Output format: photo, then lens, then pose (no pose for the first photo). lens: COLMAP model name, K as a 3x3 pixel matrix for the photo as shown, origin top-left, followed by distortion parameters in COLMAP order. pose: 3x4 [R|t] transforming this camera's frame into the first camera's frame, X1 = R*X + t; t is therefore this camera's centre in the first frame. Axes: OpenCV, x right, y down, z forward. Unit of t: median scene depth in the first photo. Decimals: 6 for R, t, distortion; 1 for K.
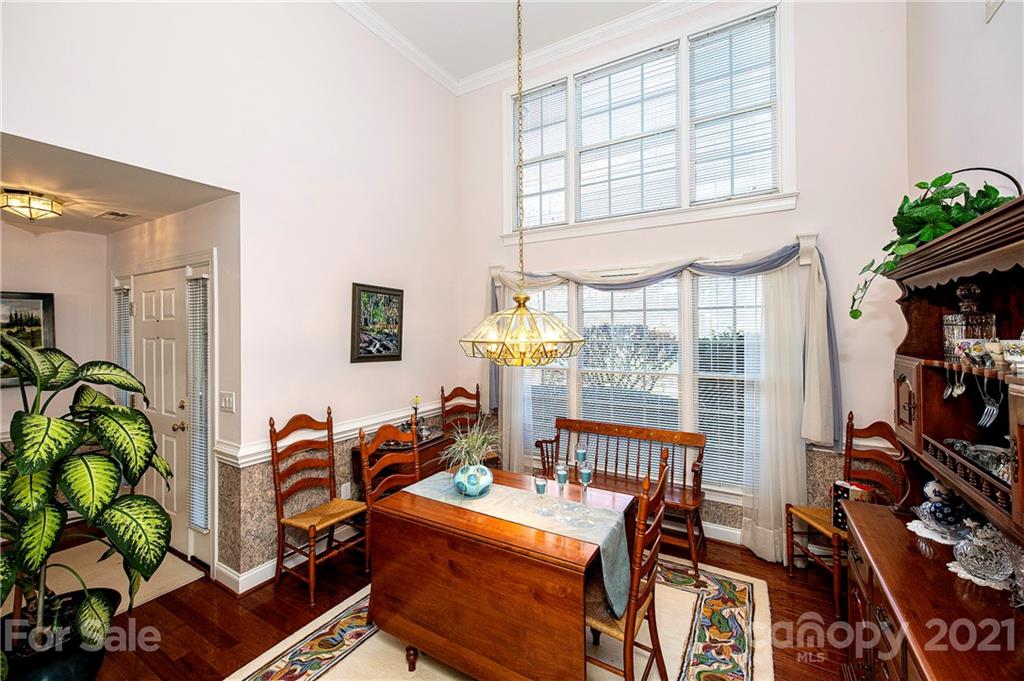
lens RADIAL K [[413.4, 0, 513.7], [0, 413.4, 335.1], [0, 0, 1]] dist [-0.001494, -0.000131]
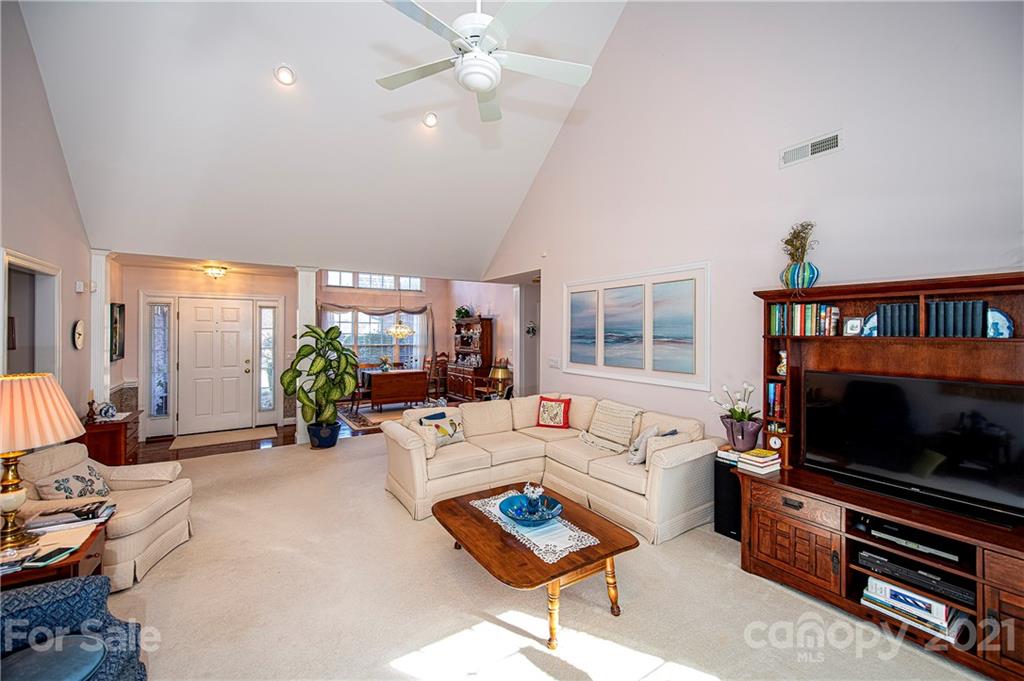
lens RADIAL K [[413.4, 0, 514.9], [0, 413.4, 332.1], [0, 0, 1]] dist [-0.001494, -0.000131]
pose [[0.437782, 0.003120, 0.899076, -1.899555], [-0.007393, 0.999973, 0.000130, -0.000582], [-0.899051, -0.006704, 0.437793, -1.096614]]
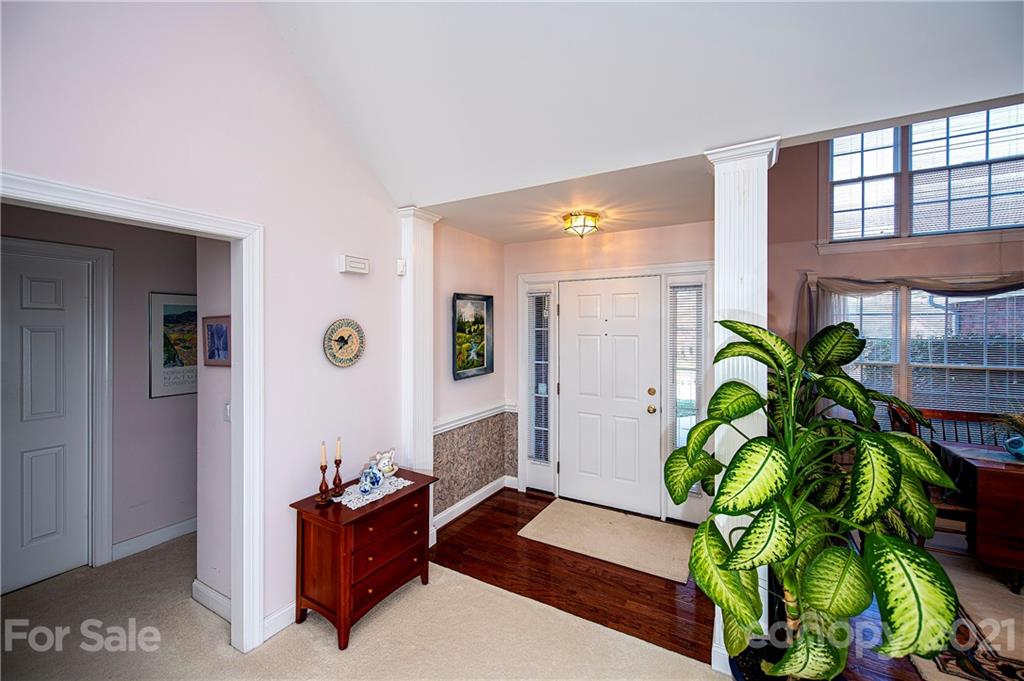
lens RADIAL K [[413.4, 0, 515.5], [0, 413.4, 329.5], [0, 0, 1]] dist [-0.001494, -0.000131]
pose [[0.999830, 0.003380, 0.018105, -1.071309], [-0.003518, 0.999965, 0.007601, -0.015297], [-0.018079, -0.007663, 0.999807, -0.150182]]
